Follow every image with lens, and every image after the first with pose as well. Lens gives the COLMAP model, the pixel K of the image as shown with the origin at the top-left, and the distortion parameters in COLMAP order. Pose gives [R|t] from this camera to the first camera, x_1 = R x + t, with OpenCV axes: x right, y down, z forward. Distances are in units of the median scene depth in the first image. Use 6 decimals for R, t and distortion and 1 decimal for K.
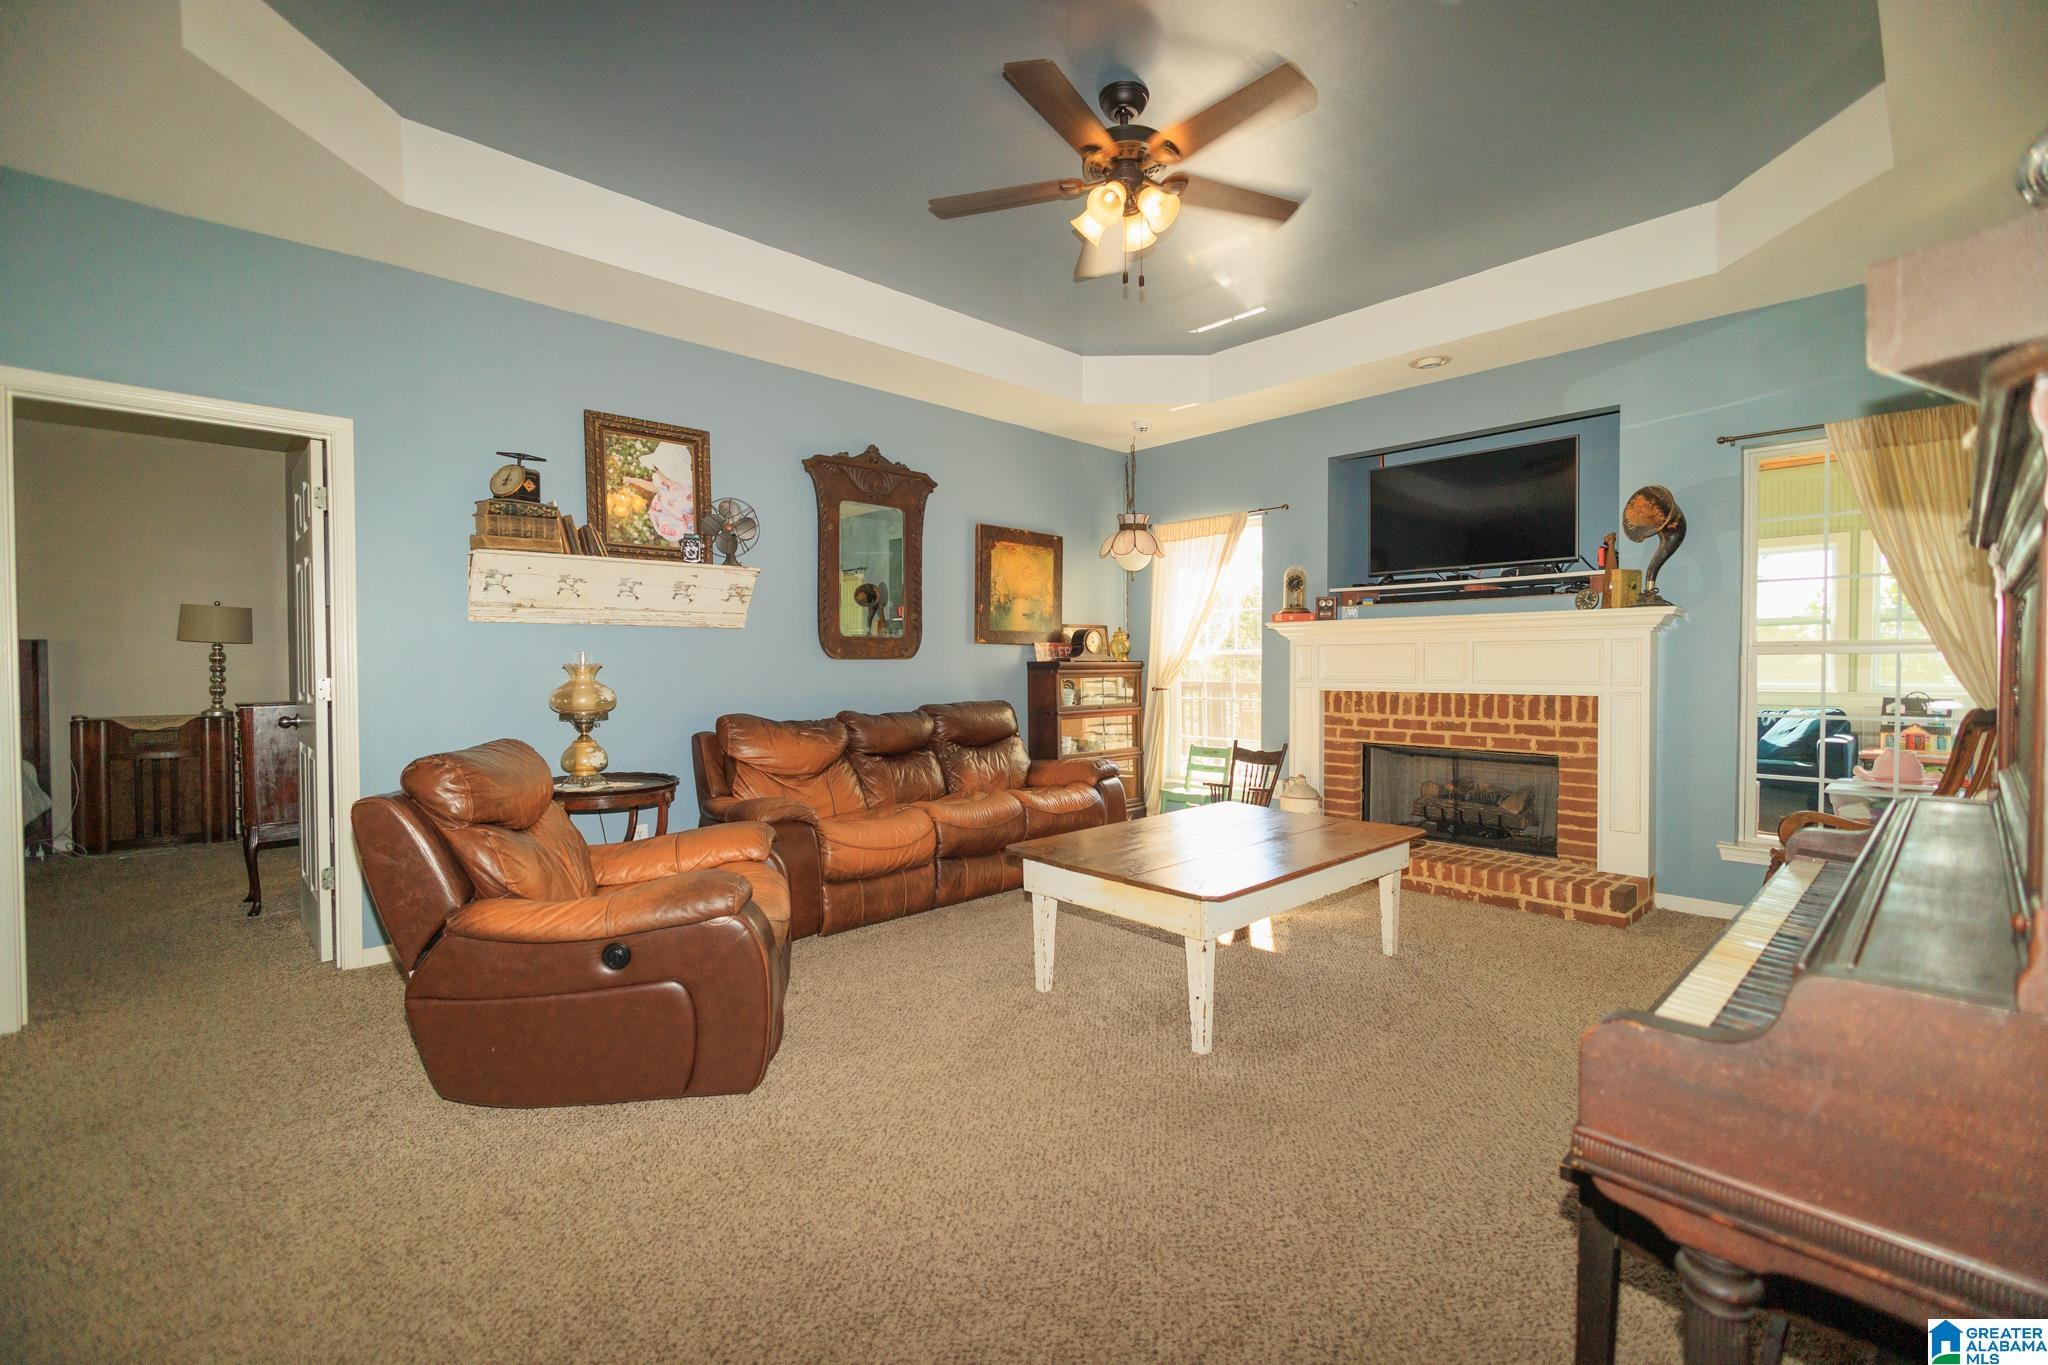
lens RADIAL K [[874.9, 0, 1020.7], [0, 874.9, 677.2], [0, 0, 1]] dist [-0.003147, -0.000328]
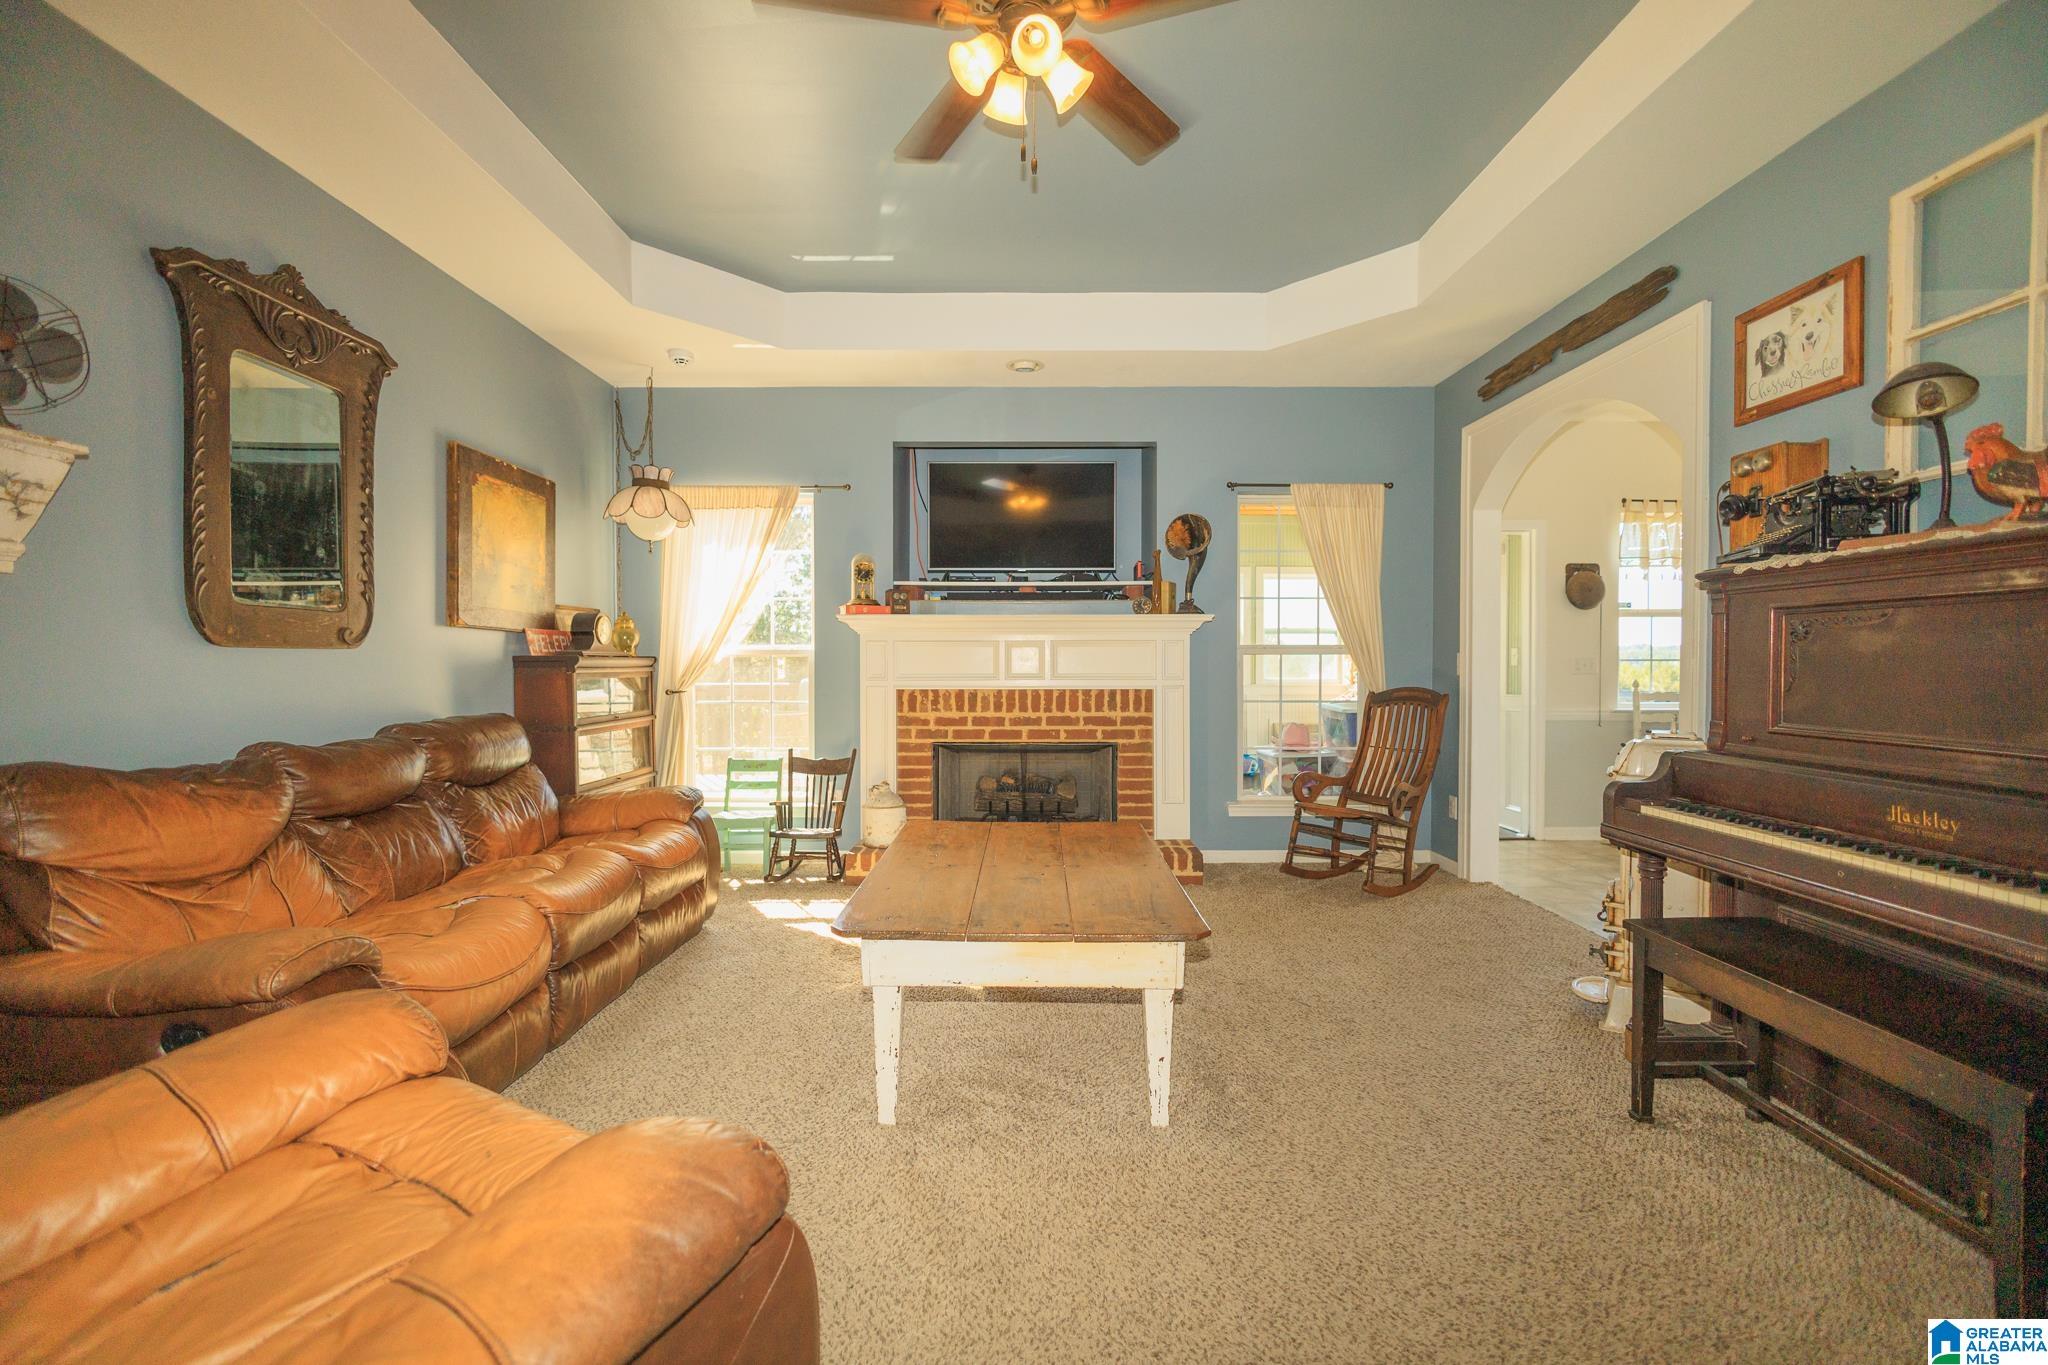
lens RADIAL K [[874.9, 0, 1020.7], [0, 874.9, 677.2], [0, 0, 1]] dist [-0.003147, -0.000328]
pose [[0.683396, -0.007911, 0.730005, -0.262337], [0.008377, 0.999960, 0.002994, 0.000496], [-0.730000, 0.004070, 0.683435, 0.281982]]
